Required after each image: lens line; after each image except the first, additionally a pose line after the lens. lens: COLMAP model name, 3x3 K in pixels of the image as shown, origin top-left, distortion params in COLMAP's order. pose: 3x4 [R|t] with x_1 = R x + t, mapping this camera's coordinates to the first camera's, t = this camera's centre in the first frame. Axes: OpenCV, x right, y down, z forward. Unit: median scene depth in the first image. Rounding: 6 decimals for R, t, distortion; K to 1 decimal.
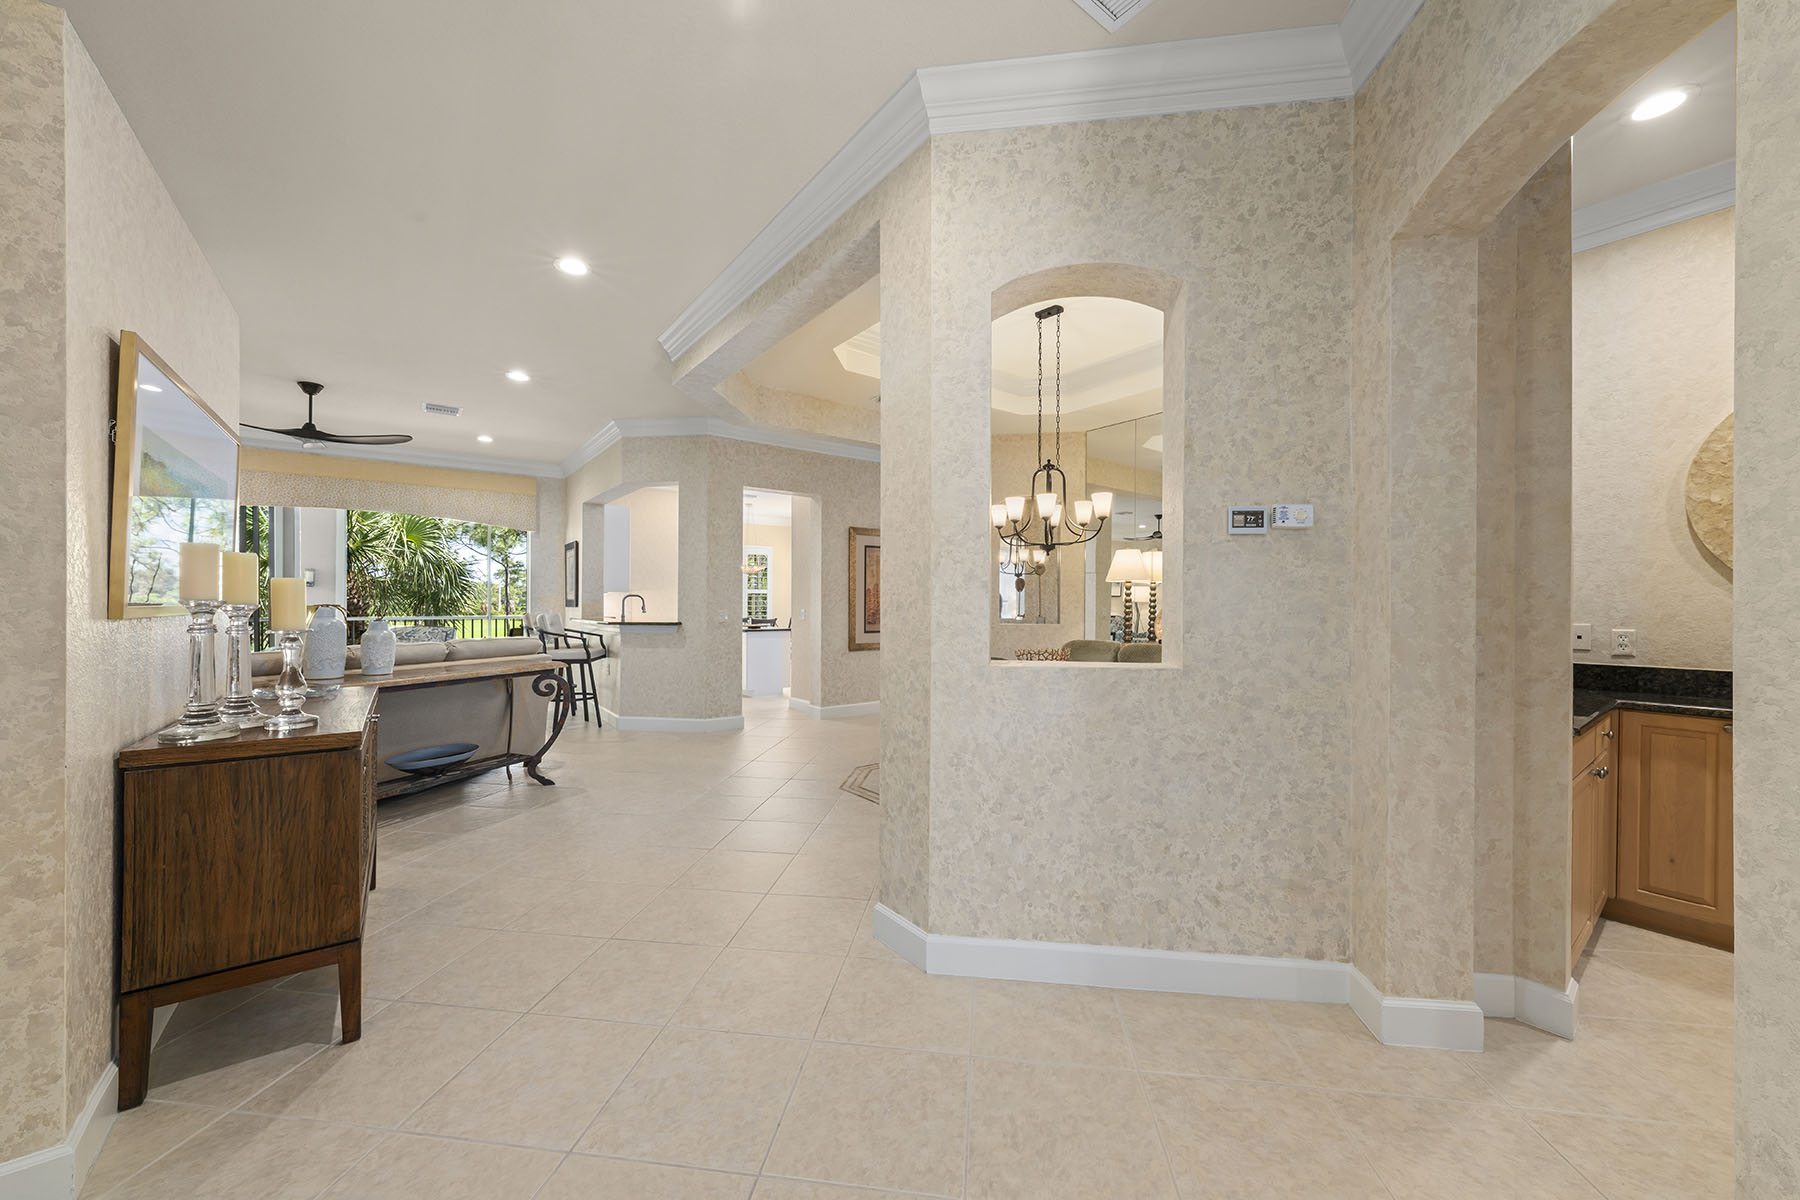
lens RADIAL K [[649.2, 0, 899.6], [0, 649.2, 601.3], [0, 0, 1]] dist [-0.002833, -0.000312]
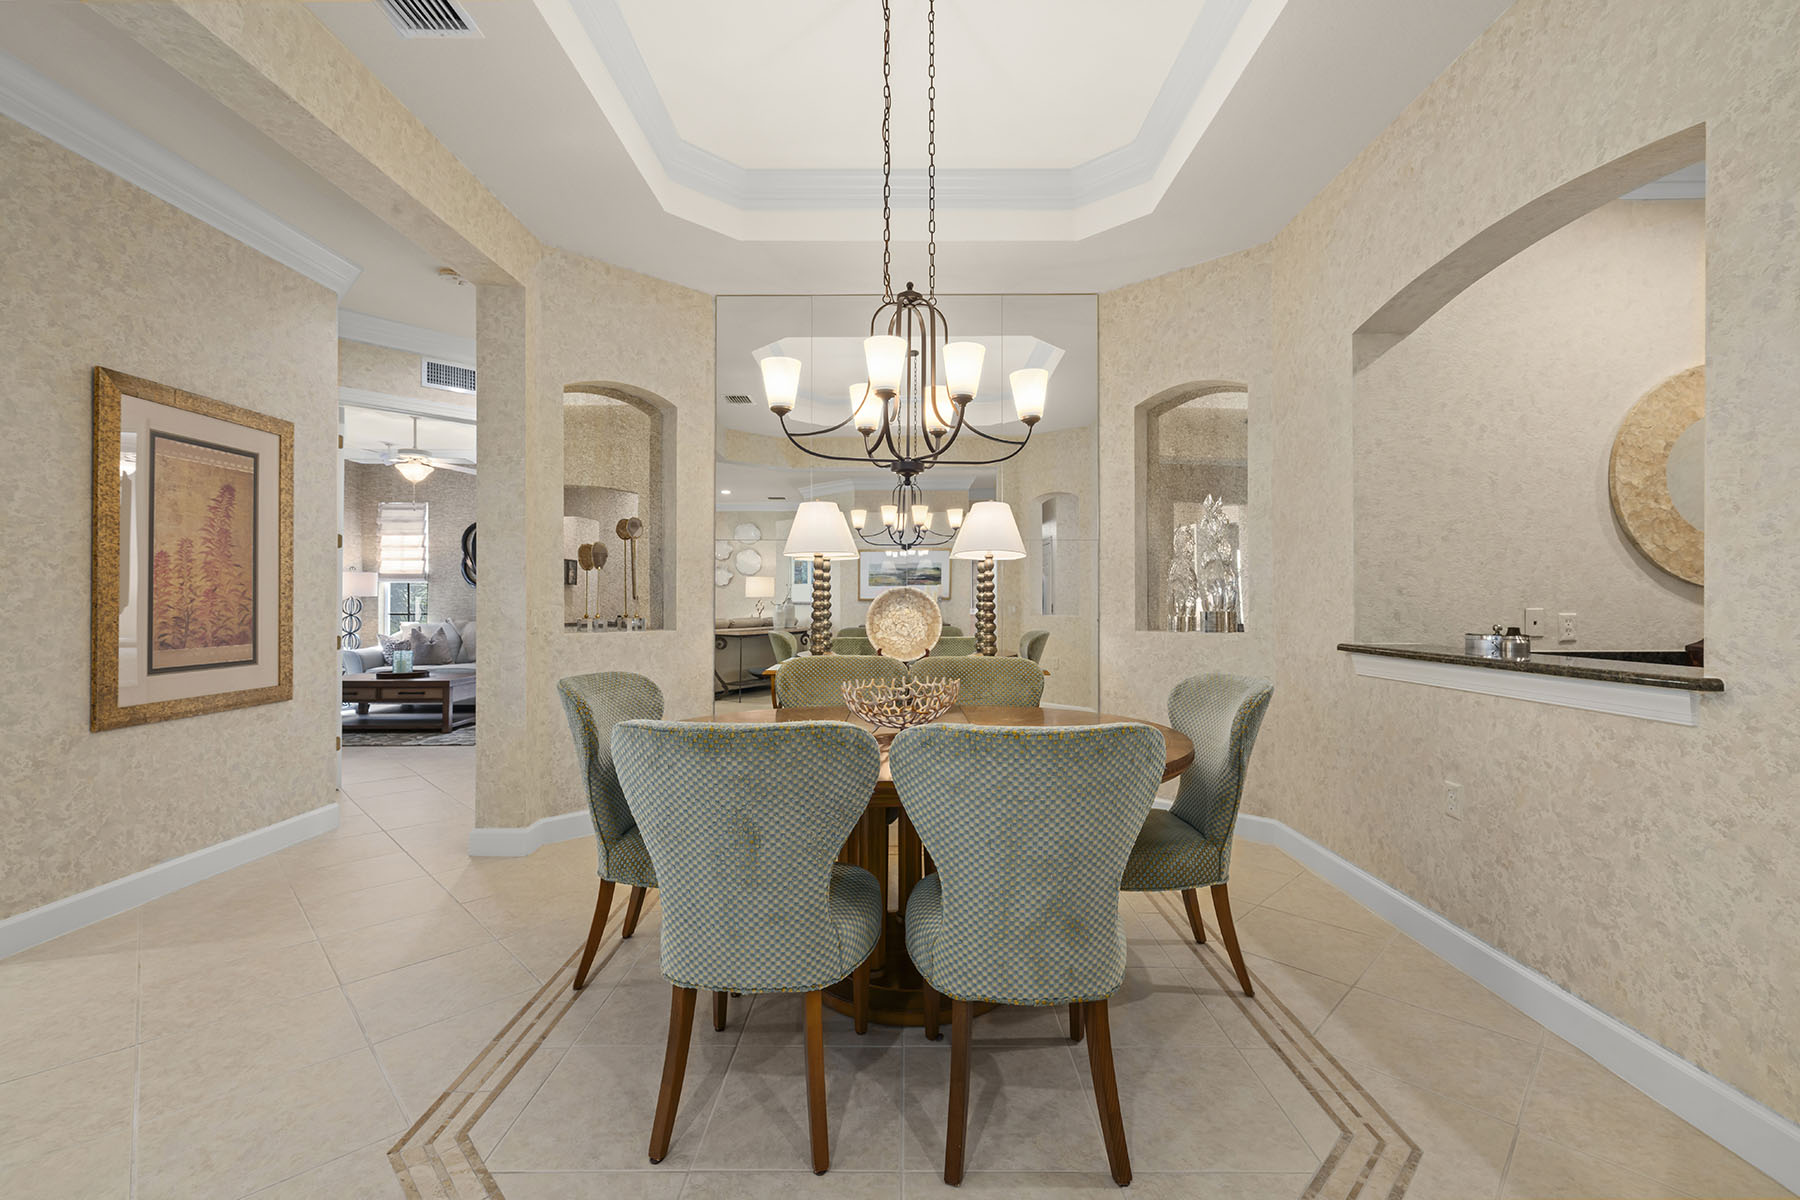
lens RADIAL K [[770.4, 0, 901.3], [0, 770.4, 596.5], [0, 0, 1]] dist [-0.000222, 0.000087]
pose [[0.607886, 0.001631, 0.794023, -0.140884], [0.001721, 0.999993, -0.003371, 0.008308], [-0.794022, 0.003416, 0.607879, 0.421162]]
